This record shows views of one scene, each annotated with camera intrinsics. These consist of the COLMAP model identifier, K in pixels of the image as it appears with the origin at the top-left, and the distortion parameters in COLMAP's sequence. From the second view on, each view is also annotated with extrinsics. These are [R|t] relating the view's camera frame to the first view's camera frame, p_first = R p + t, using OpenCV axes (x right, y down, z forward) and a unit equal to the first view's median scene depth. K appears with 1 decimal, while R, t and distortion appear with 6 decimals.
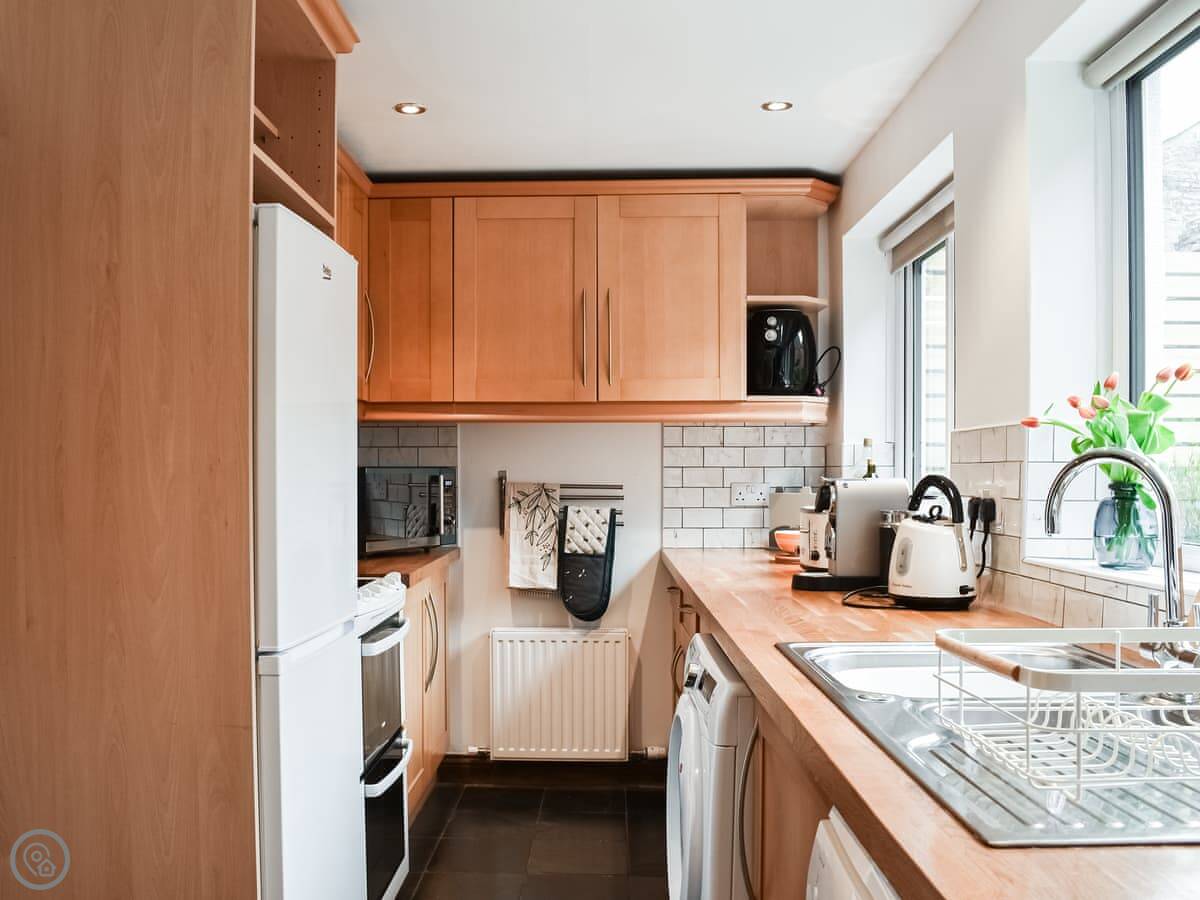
lens RADIAL K [[1087.7, 0, 600.7], [0, 1087.7, 484.9], [0, 0, 1]] dist [-0.052376, -0.009324]
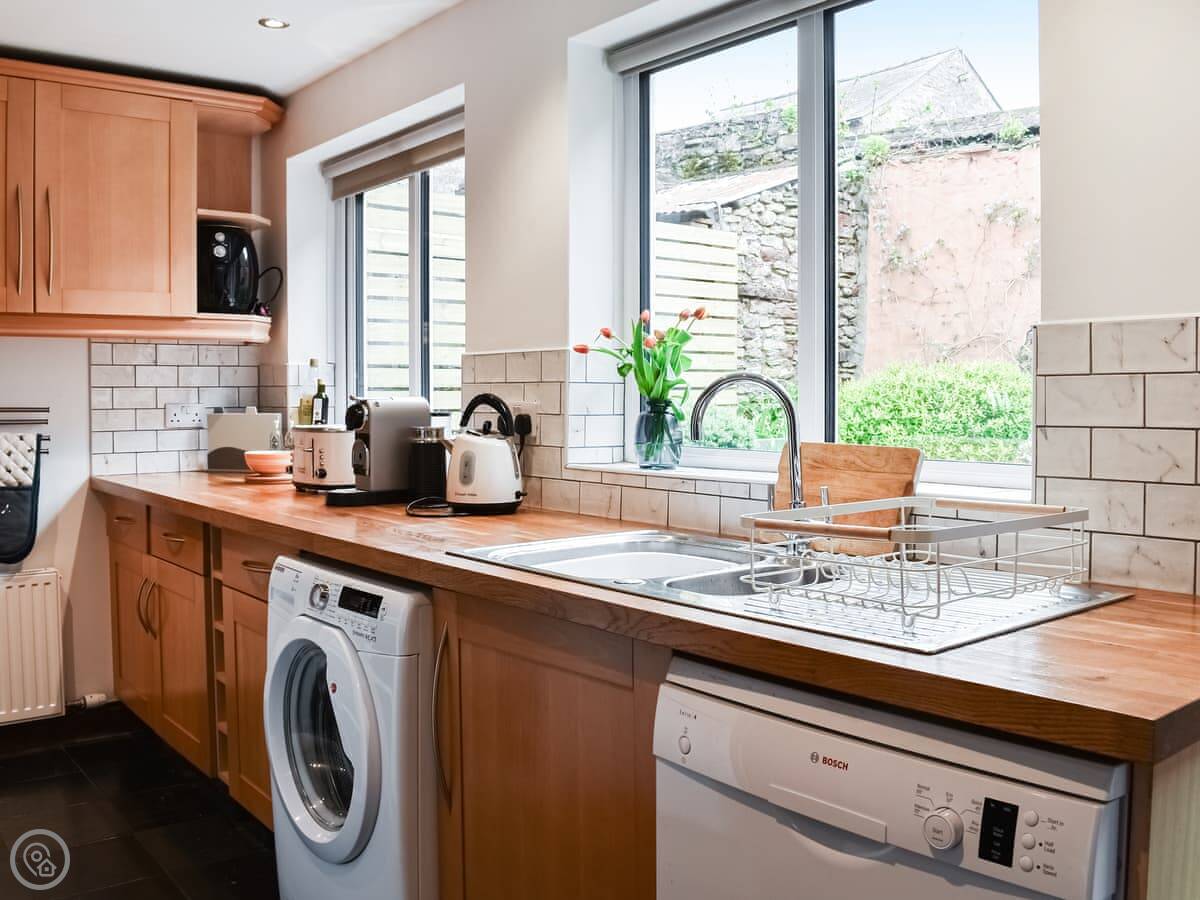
lens RADIAL K [[1084.8, 0, 602.2], [0, 1084.8, 413.7], [0, 0, 1]] dist [-0.054248, -0.005584]
pose [[0.767715, -0.016472, 0.640580, -0.200198], [0.010438, 0.999858, 0.013200, -0.001581], [-0.640706, -0.003447, 0.767778, 0.039170]]
